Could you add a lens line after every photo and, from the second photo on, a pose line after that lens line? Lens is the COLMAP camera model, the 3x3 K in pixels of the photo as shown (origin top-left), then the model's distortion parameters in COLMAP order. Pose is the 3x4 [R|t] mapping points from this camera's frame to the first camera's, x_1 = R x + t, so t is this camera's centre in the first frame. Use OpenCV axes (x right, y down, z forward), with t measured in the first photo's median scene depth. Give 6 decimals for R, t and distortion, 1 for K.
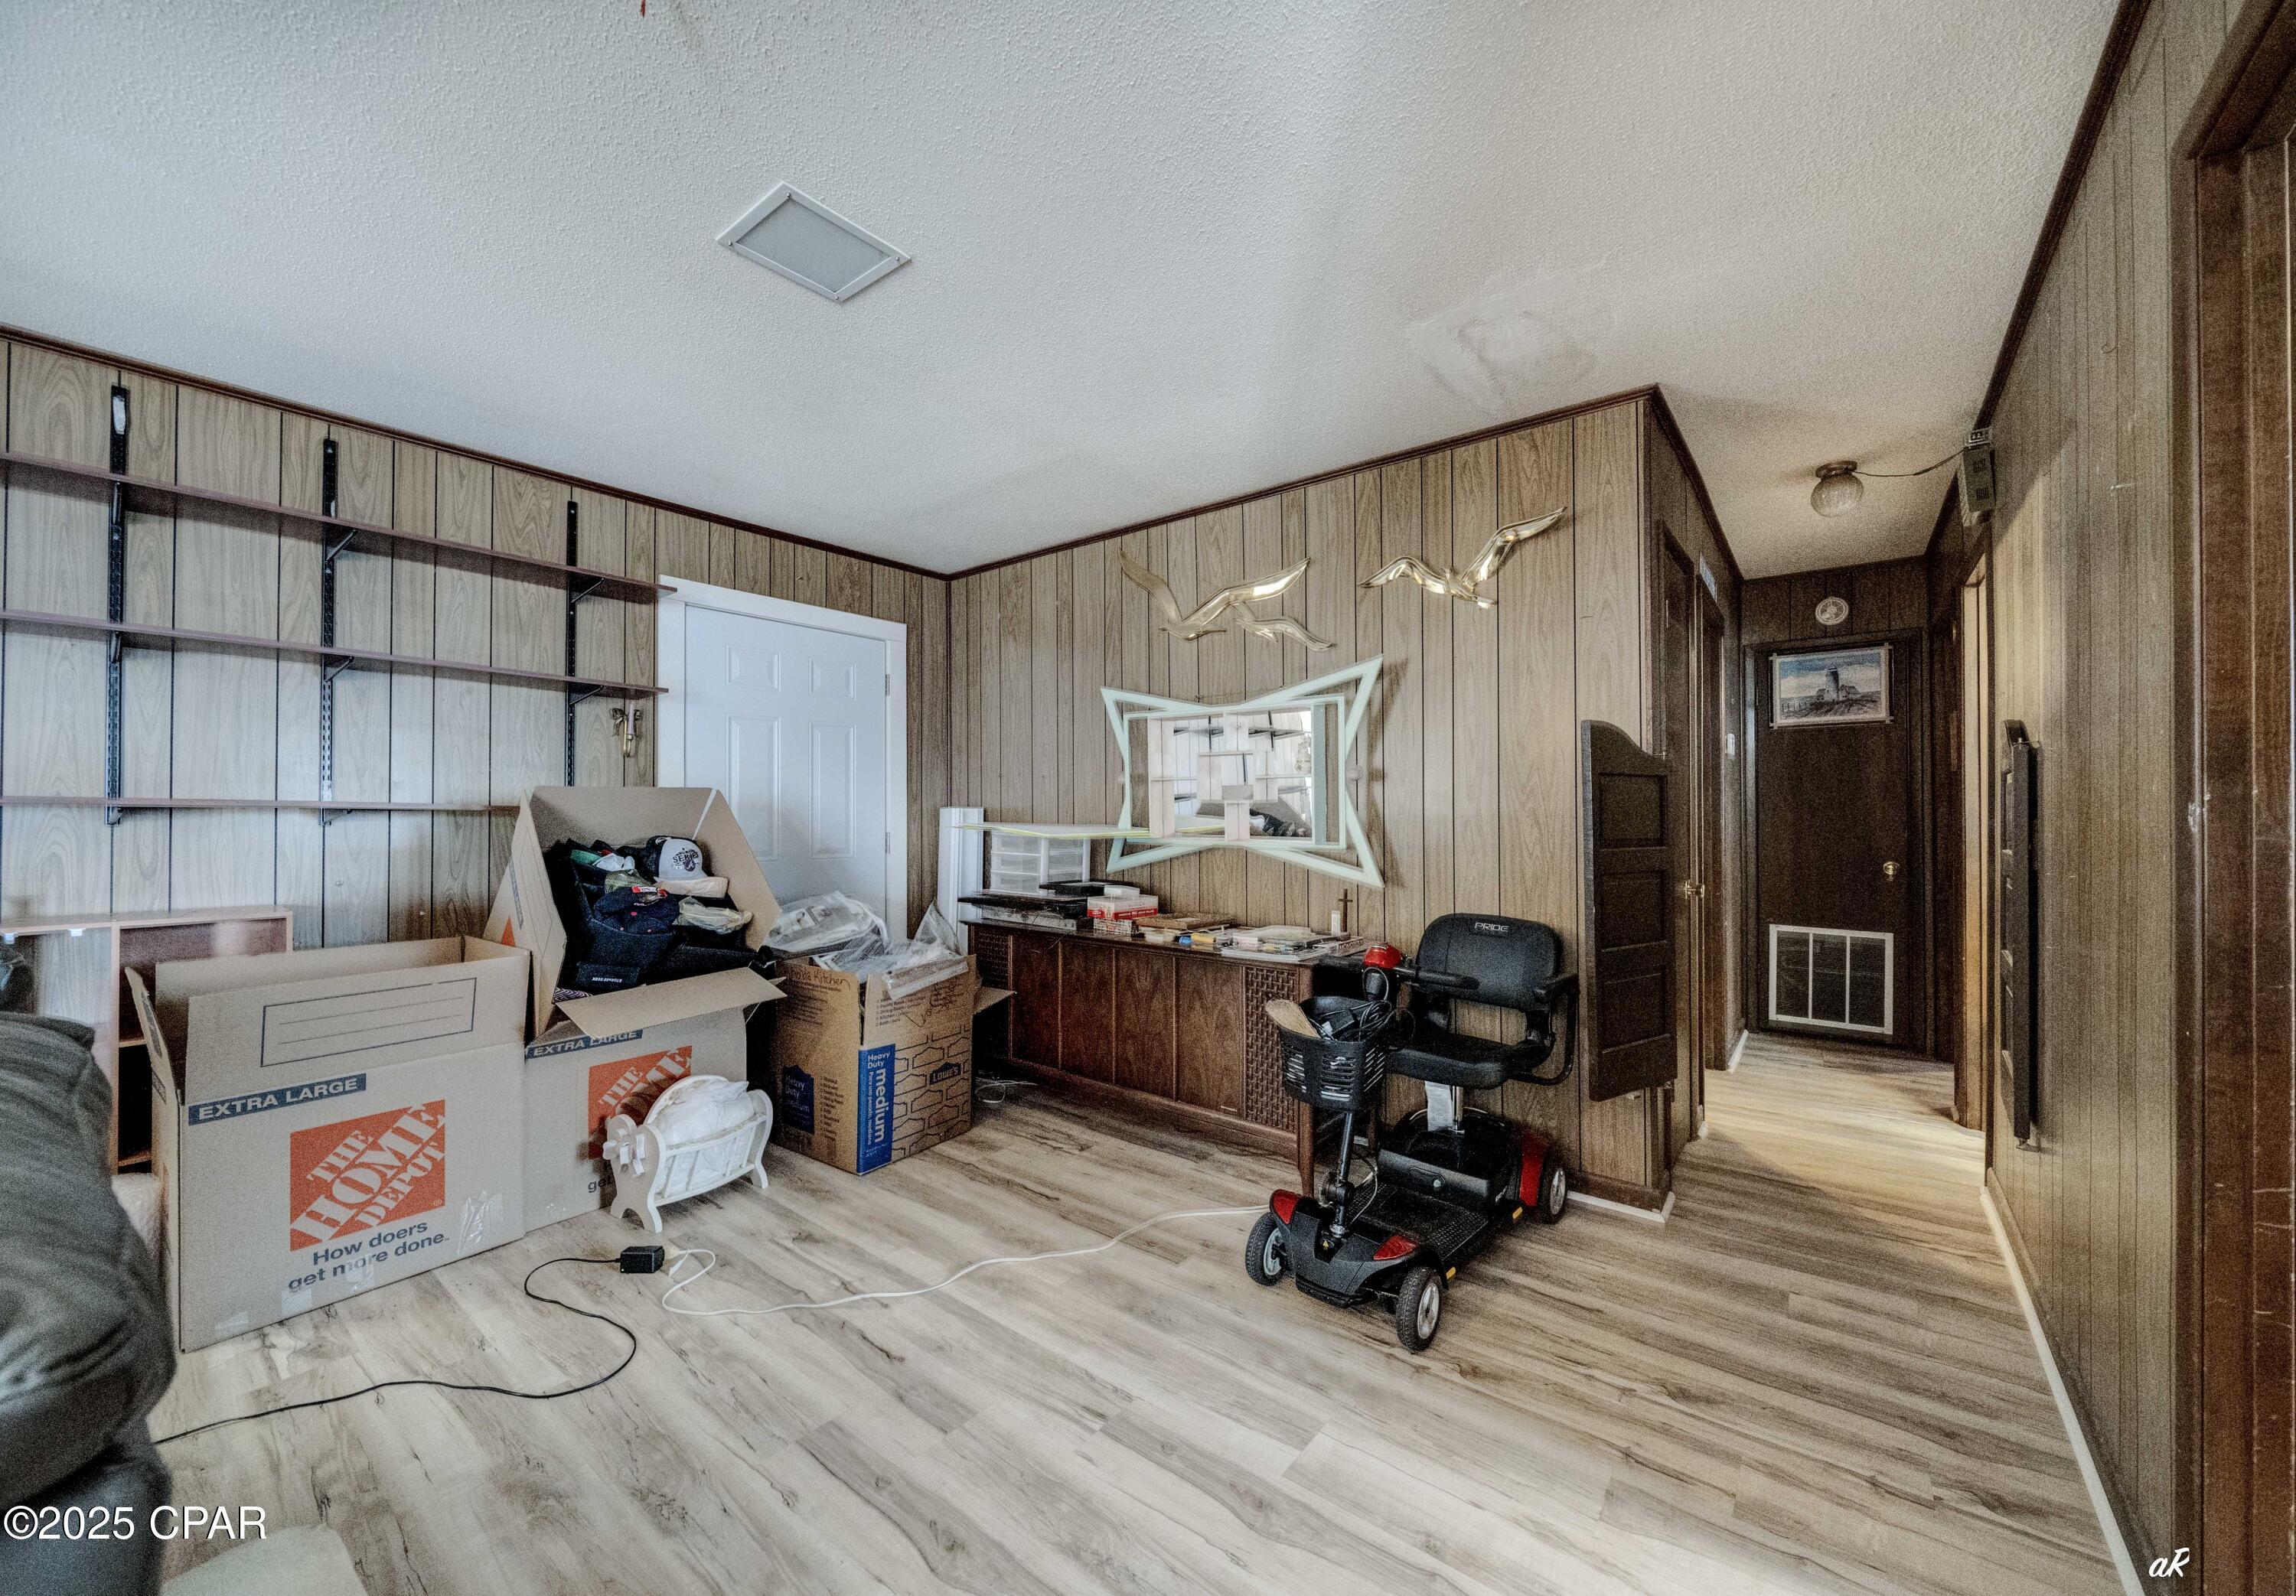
lens RADIAL K [[833.0, 0, 1234.7], [0, 833.0, 817.0], [0, 0, 1]] dist [-0.001535, 0.000007]
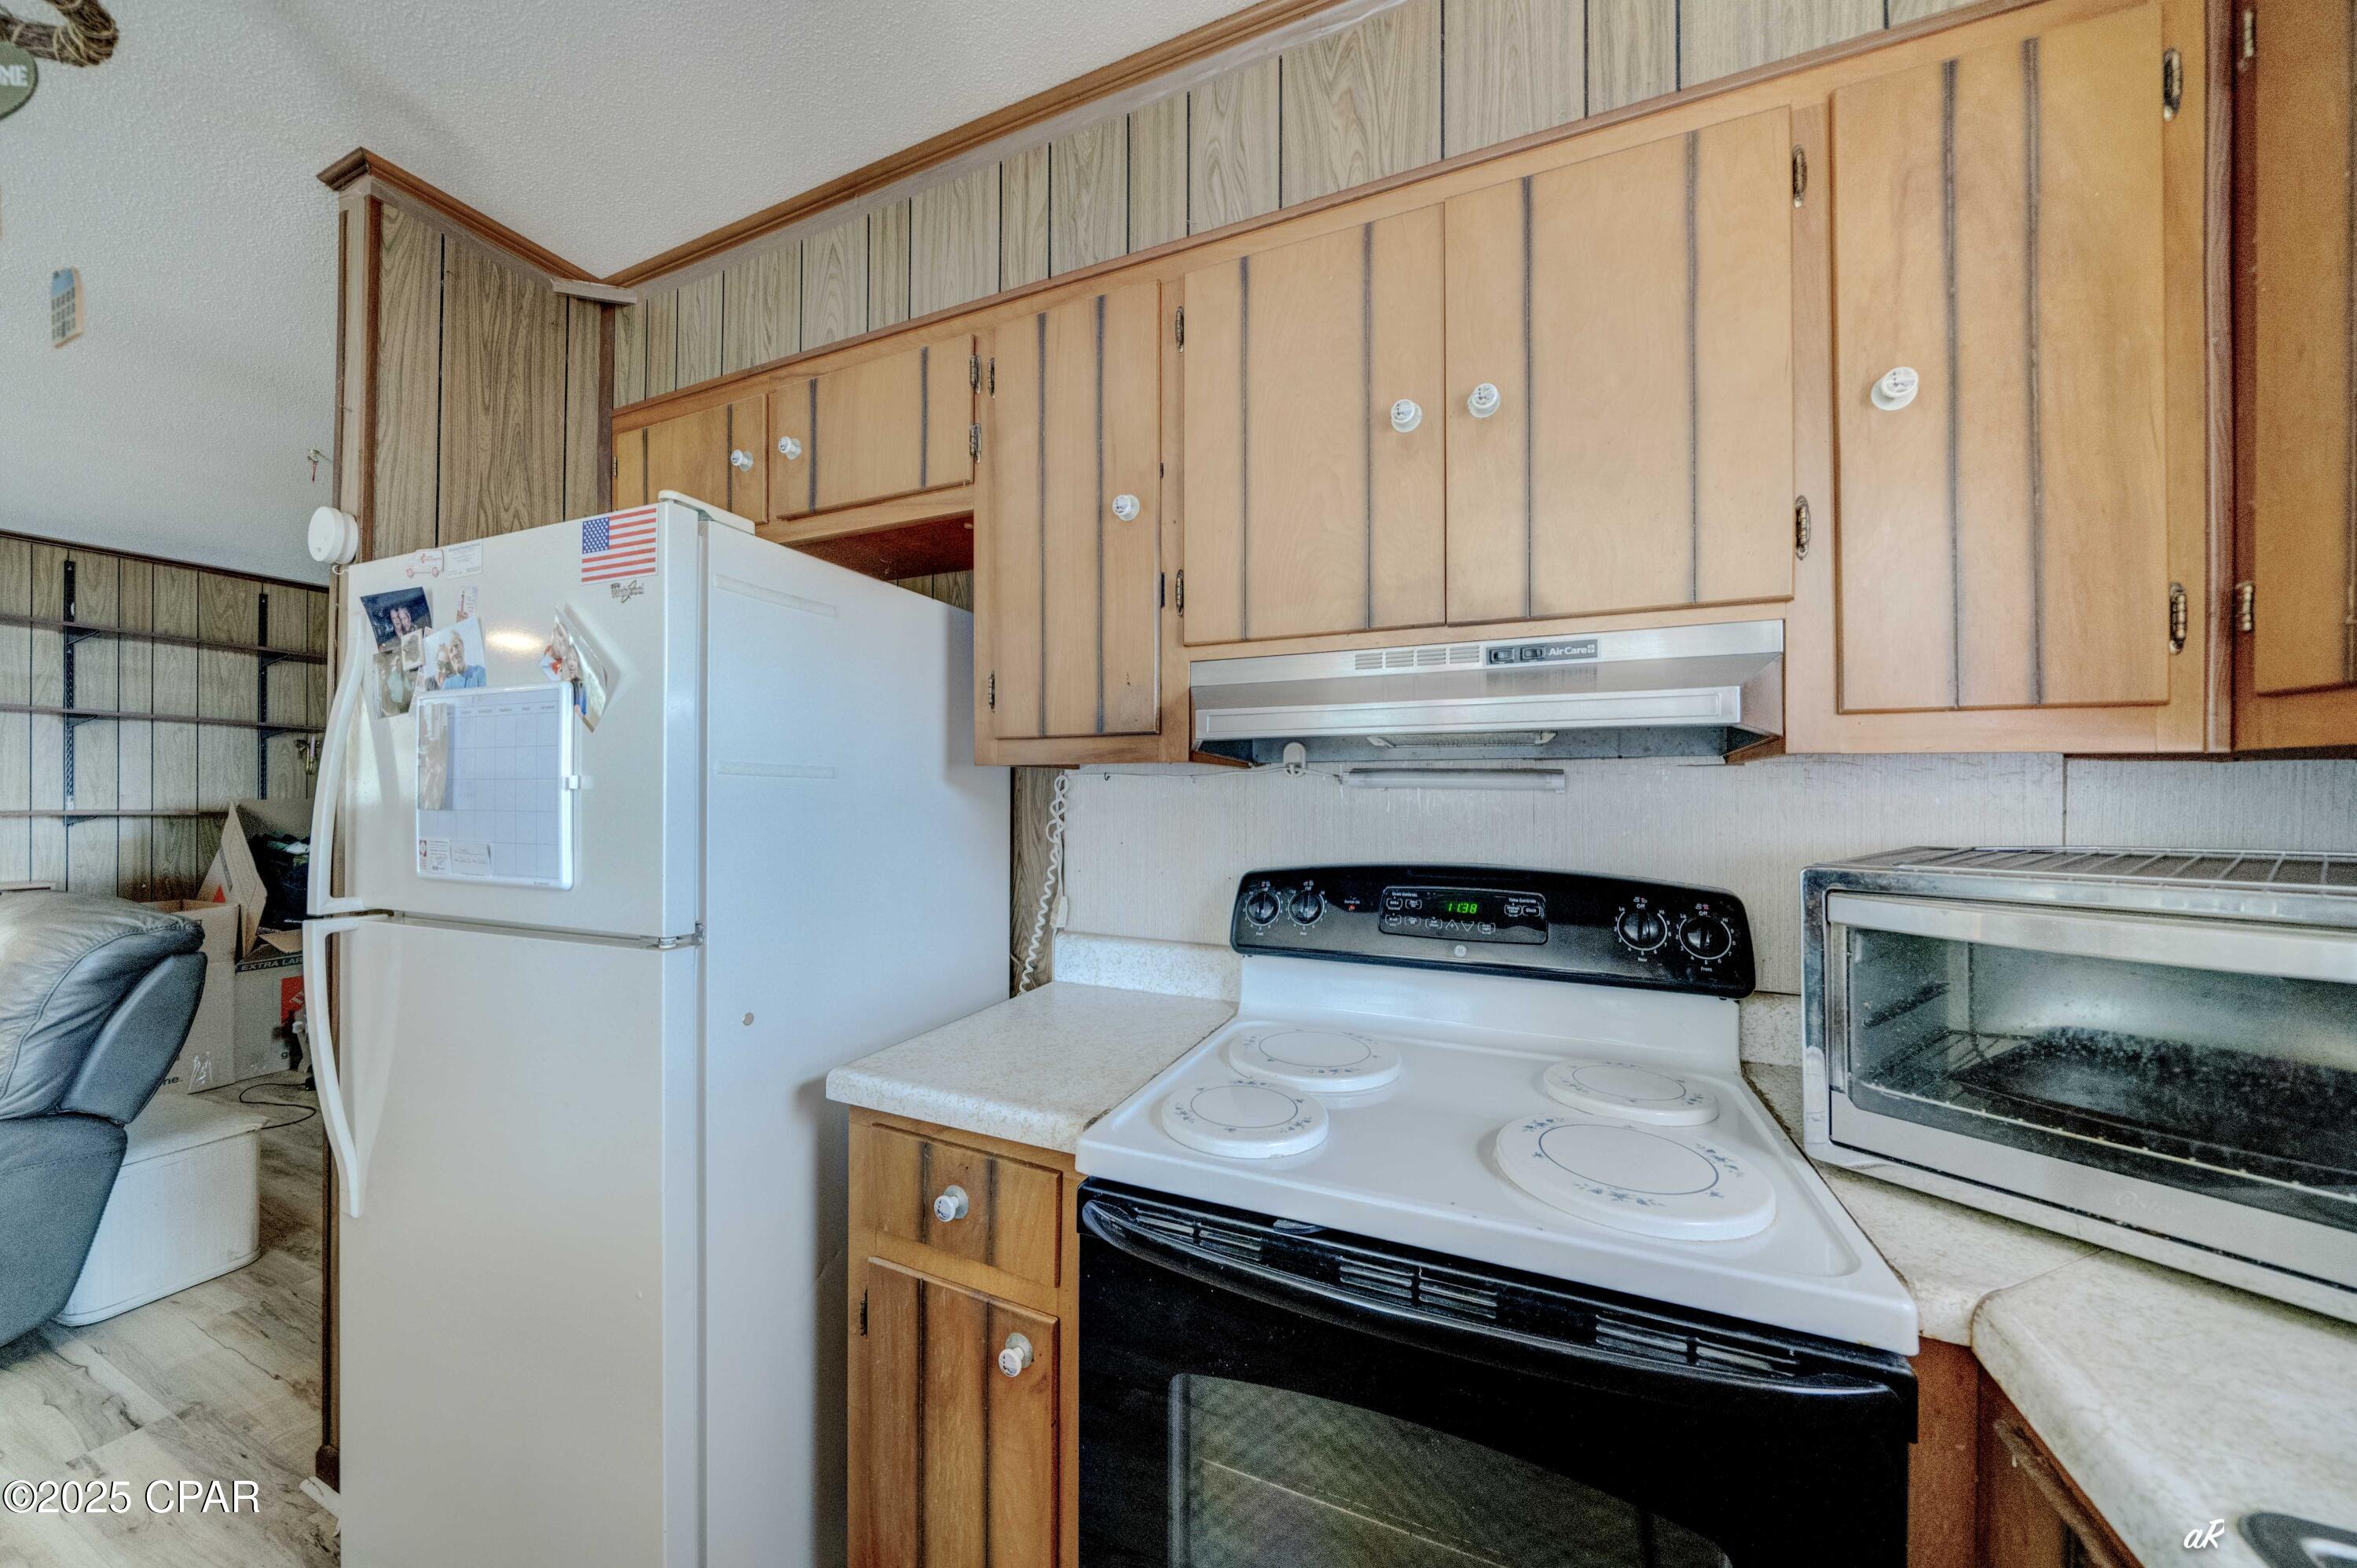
lens RADIAL K [[799.5, 0, 1157.8], [0, 799.5, 783.9], [0, 0, 1]] dist [-0.005747, -0.000181]
pose [[0.982482, -0.005421, 0.186277, 0.516447], [0.005727, 0.999983, -0.001103, -0.050638], [-0.186267, 0.002150, 0.982497, -0.703501]]
